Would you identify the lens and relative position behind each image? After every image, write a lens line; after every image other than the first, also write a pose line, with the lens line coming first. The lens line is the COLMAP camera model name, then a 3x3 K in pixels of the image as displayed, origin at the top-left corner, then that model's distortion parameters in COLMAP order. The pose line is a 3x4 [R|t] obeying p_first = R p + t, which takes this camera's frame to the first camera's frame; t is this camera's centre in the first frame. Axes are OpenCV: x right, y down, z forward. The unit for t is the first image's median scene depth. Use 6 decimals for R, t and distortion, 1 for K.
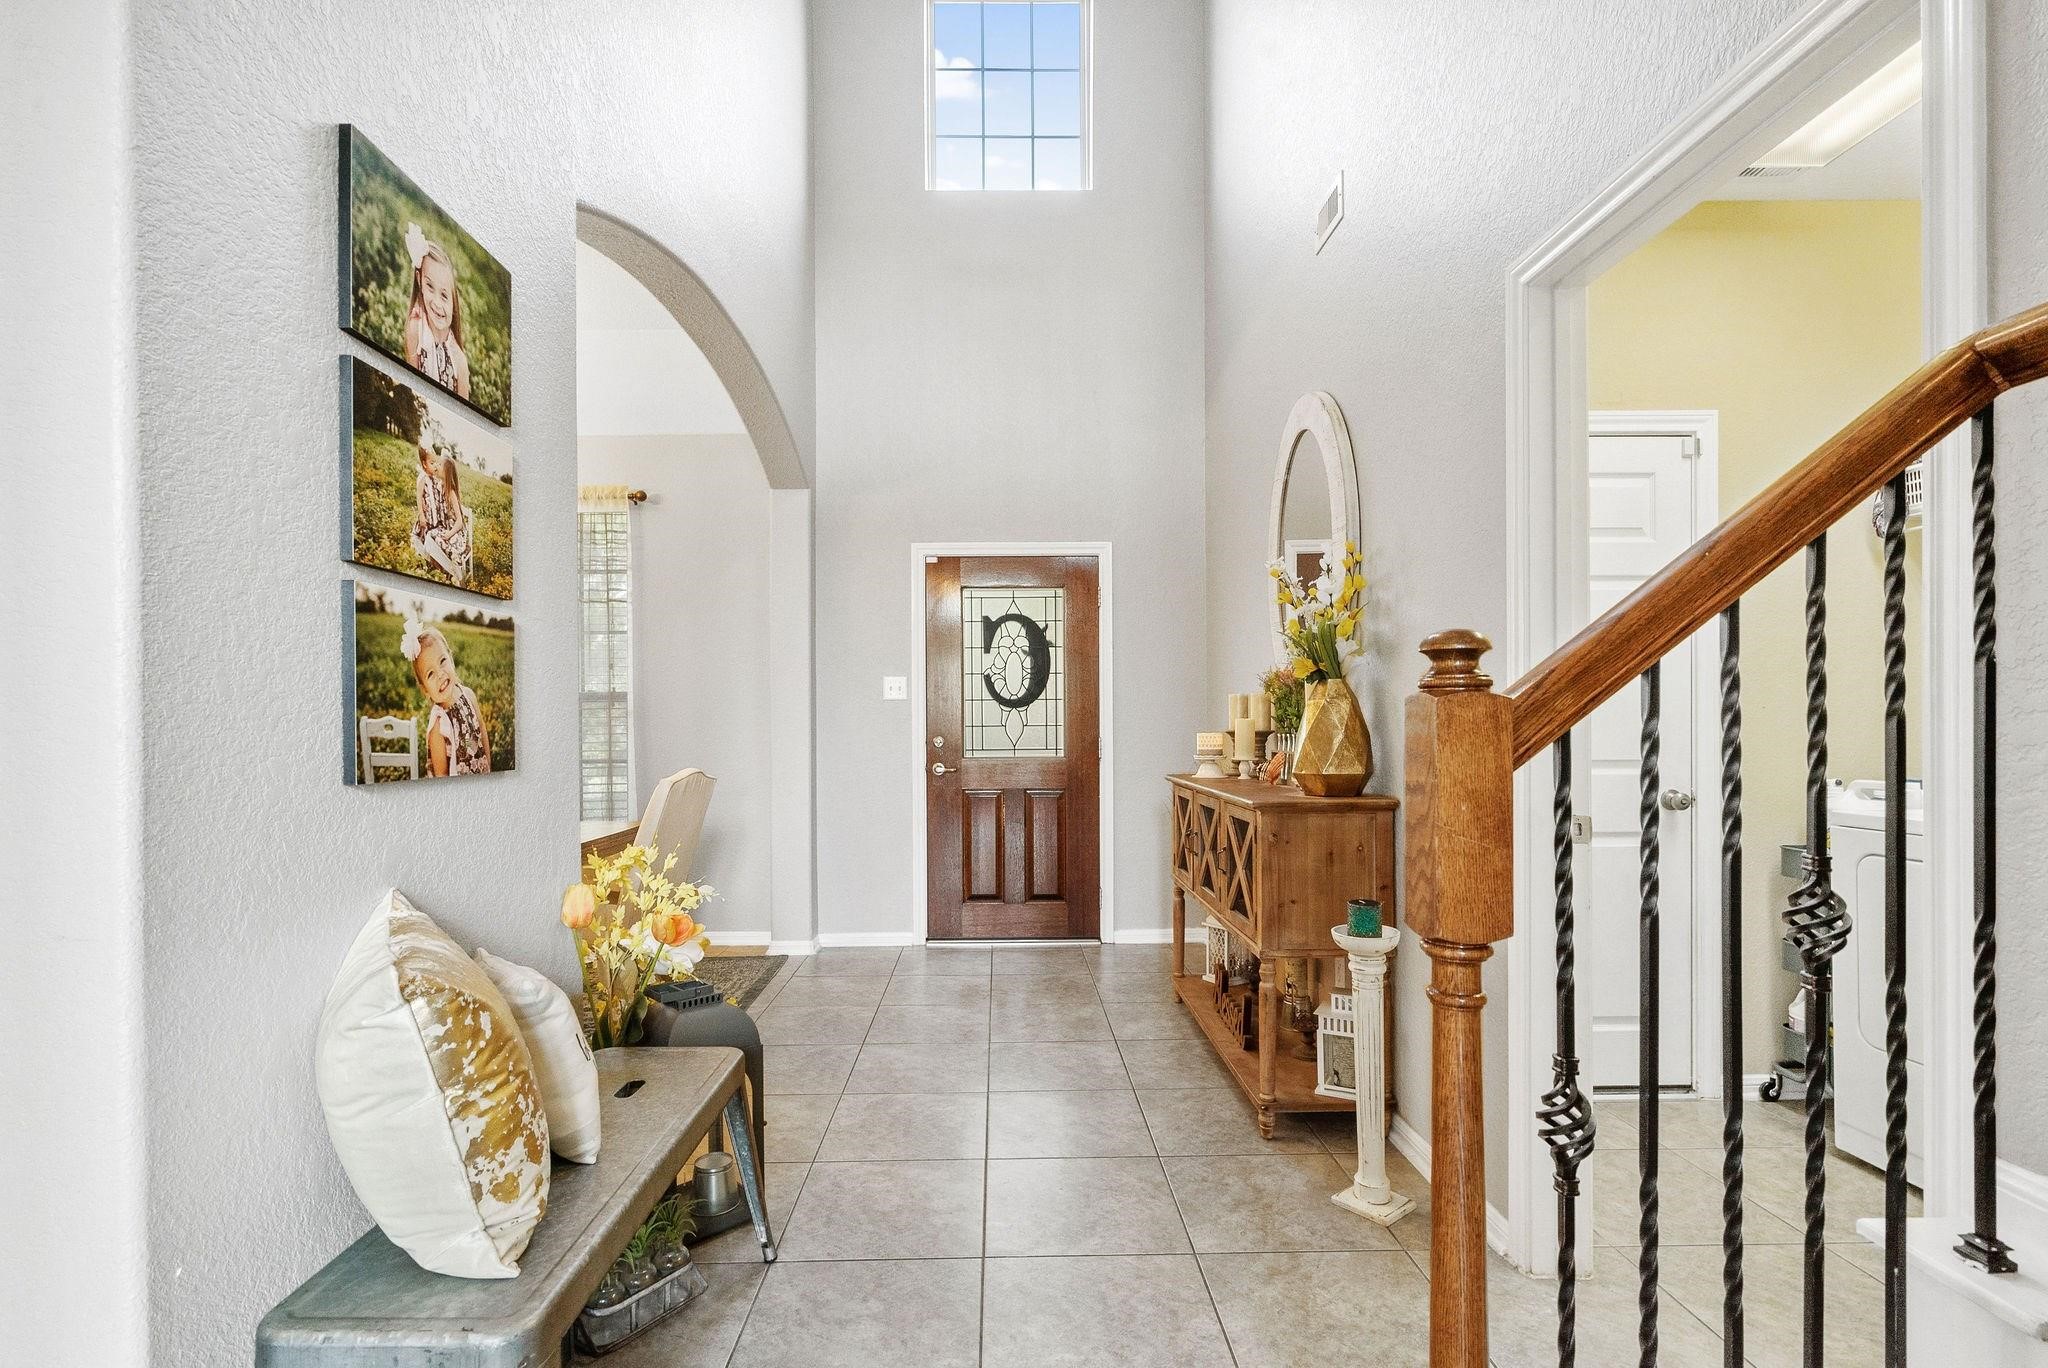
lens RADIAL K [[918.1, 0, 1015.1], [0, 918.1, 719.1], [0, 0, 1]] dist [-0.003487, 0.004585]
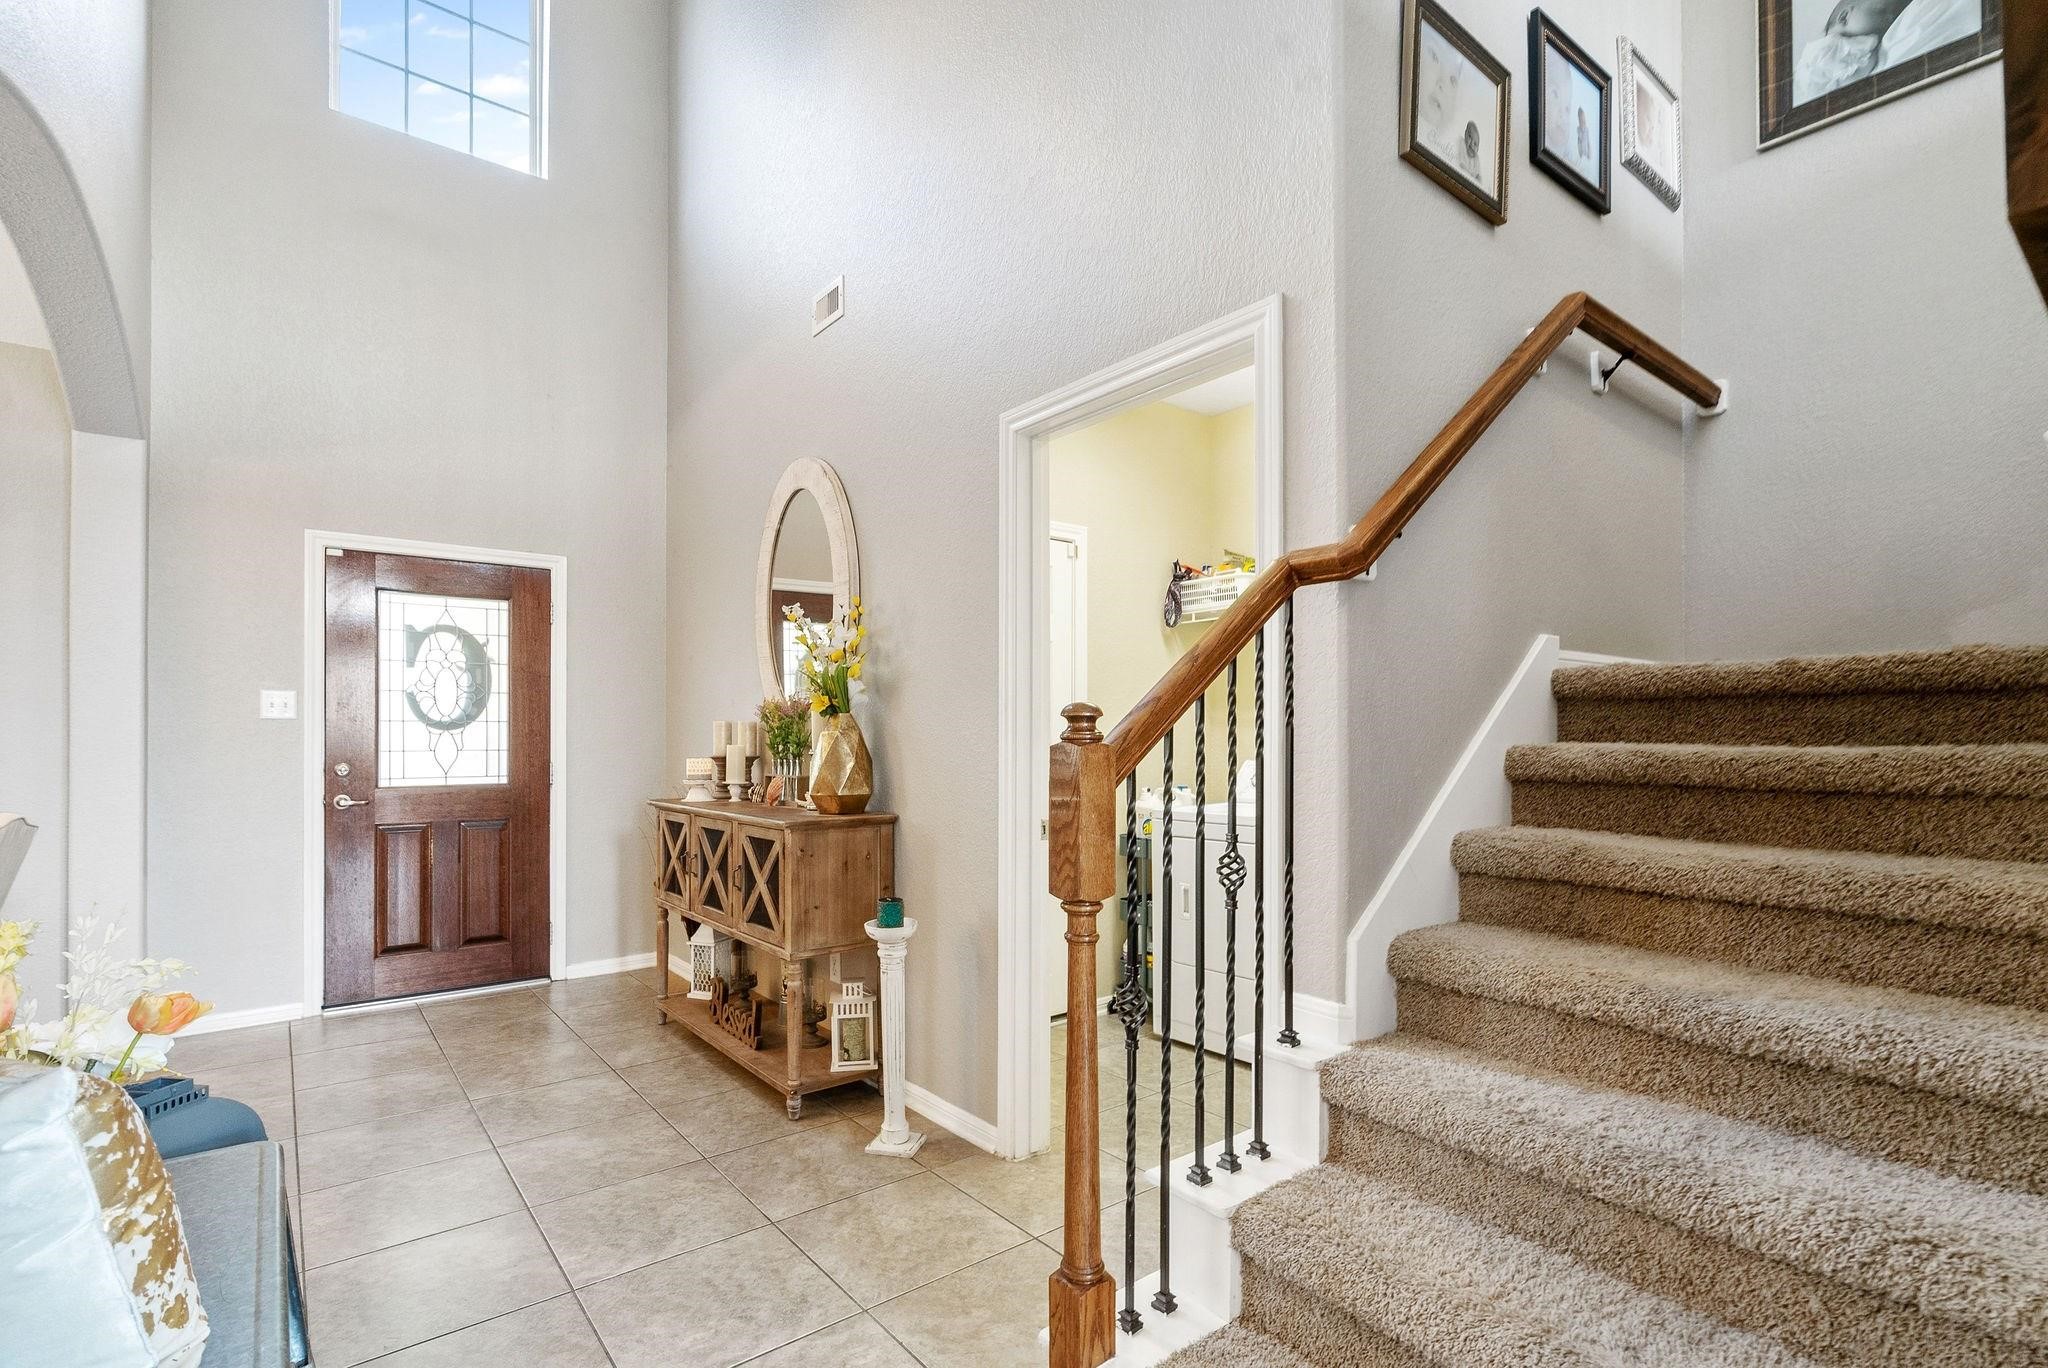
lens RADIAL K [[938.5, 0, 982.3], [0, 938.5, 731.5], [0, 0, 1]] dist [0.001779, 0.000283]
pose [[0.808855, 0.009063, 0.587939, -0.183772], [-0.005496, 0.999954, -0.007853, -0.010691], [-0.587983, 0.003121, 0.808867, -0.059703]]
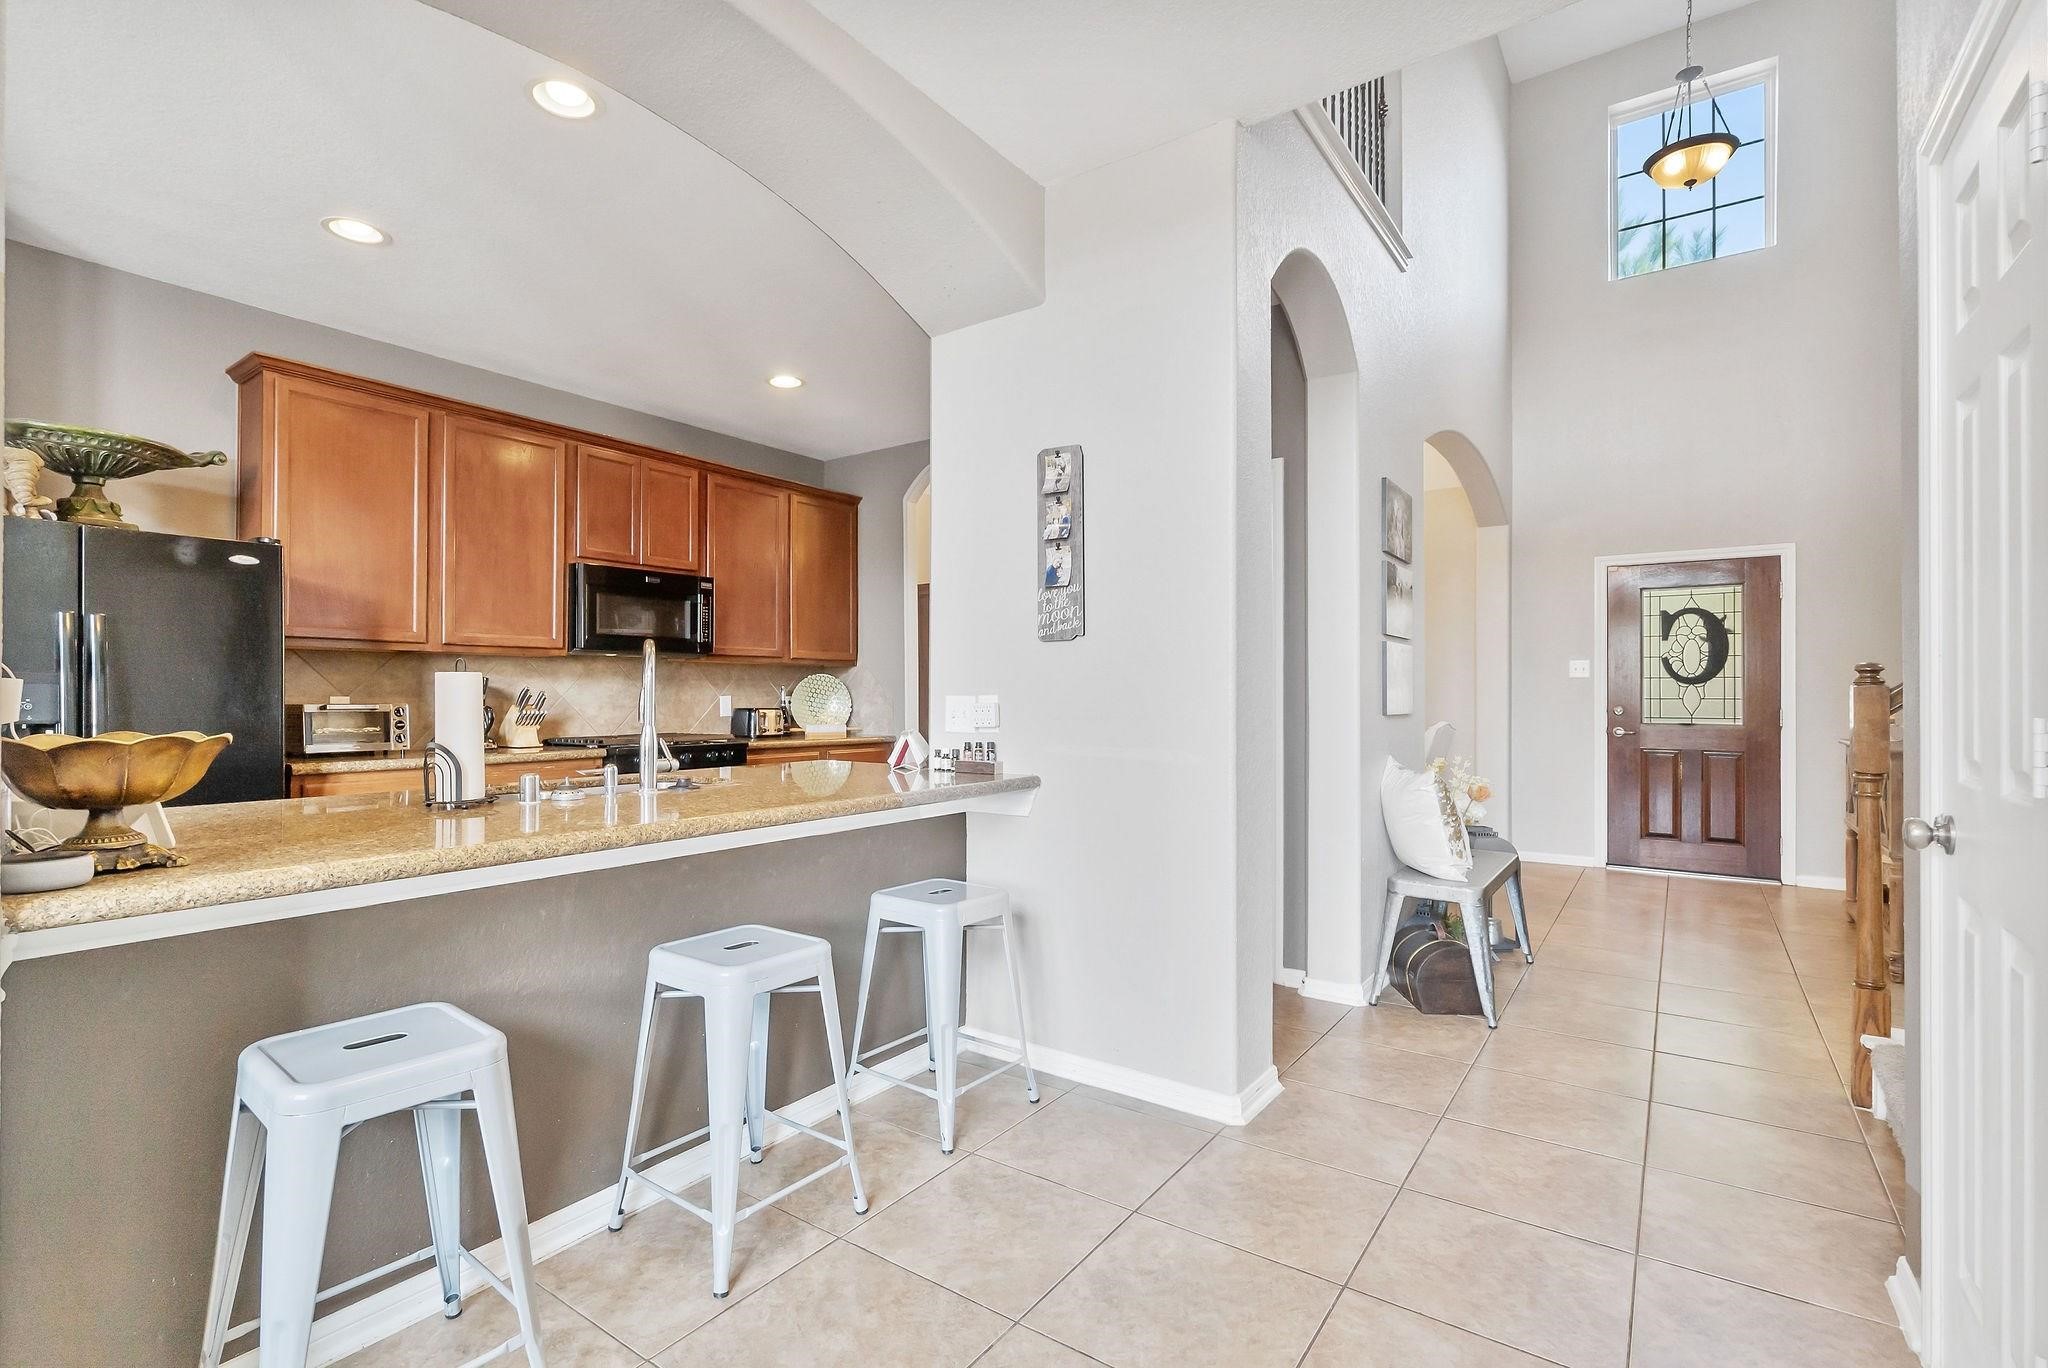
lens RADIAL K [[929.6, 0, 1024.0], [0, 929.6, 684.0], [0, 0, 1]] dist [0.001250, 0.000083]
pose [[0.805431, 0.004148, -0.592675, 0.027599], [-0.008250, 0.999957, -0.004213, 0.000079], [0.592632, 0.008283, 0.805430, -0.849972]]
